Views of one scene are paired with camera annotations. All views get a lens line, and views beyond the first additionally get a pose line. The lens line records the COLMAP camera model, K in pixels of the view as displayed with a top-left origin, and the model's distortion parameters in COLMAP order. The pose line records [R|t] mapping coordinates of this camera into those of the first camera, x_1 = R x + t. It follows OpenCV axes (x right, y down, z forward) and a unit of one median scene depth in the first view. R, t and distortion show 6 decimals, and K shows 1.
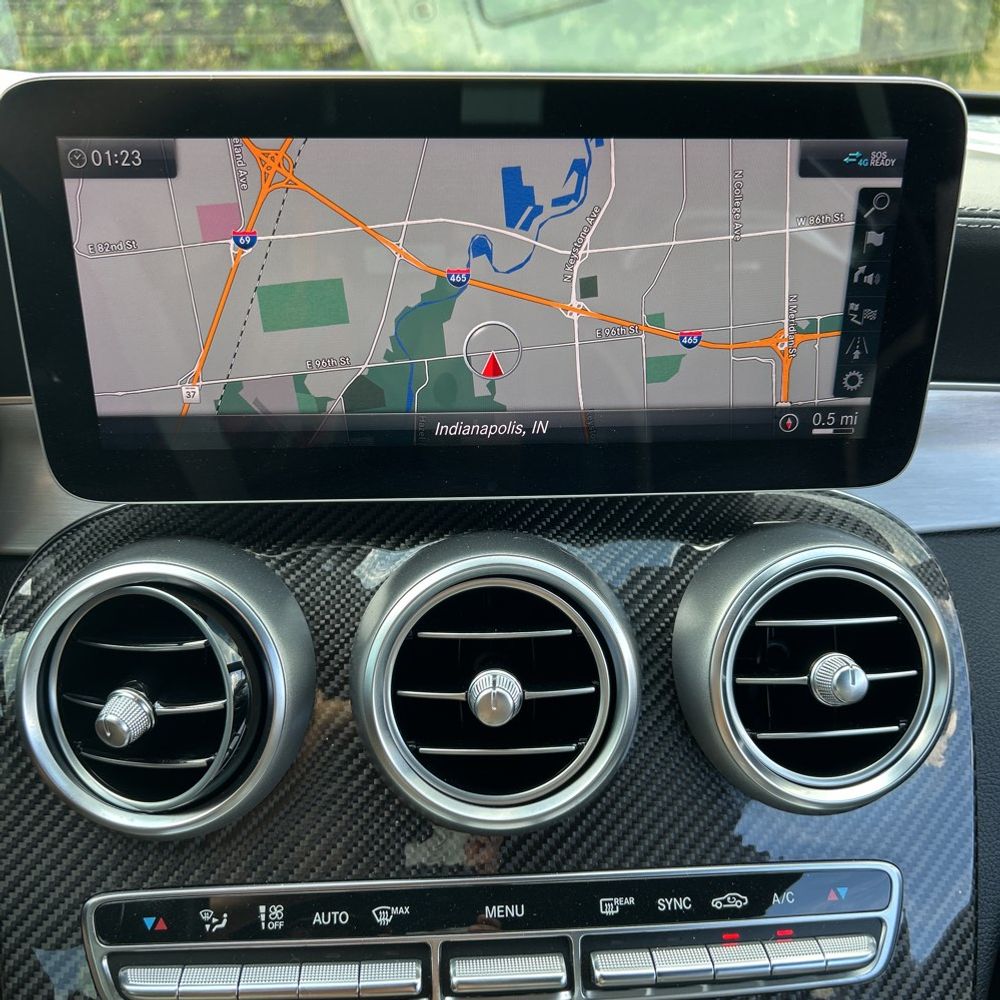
lens RADIAL K [[1015.6, 0, 498.1], [0, 1015.6, 502.5], [0, 0, 1]] dist [0.097282, -0.219022]
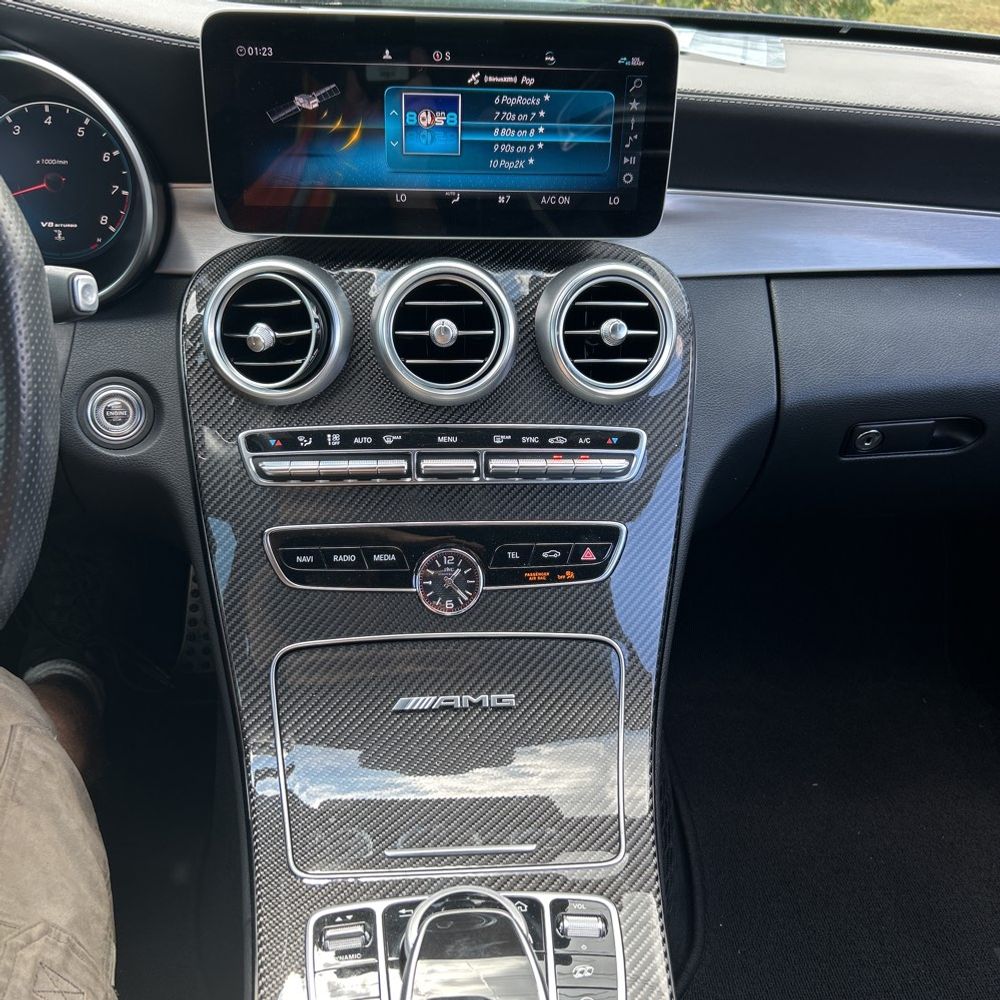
lens RADIAL K [[1015.6, 0, 498.1], [0, 1015.6, 502.5], [0, 0, 1]] dist [0.097282, -0.219022]
pose [[0.999291, 0.011920, 0.035722, 0.036459], [-0.015240, 0.995439, 0.094172, 0.328808], [-0.034436, -0.094650, 0.994915, -1.039227]]
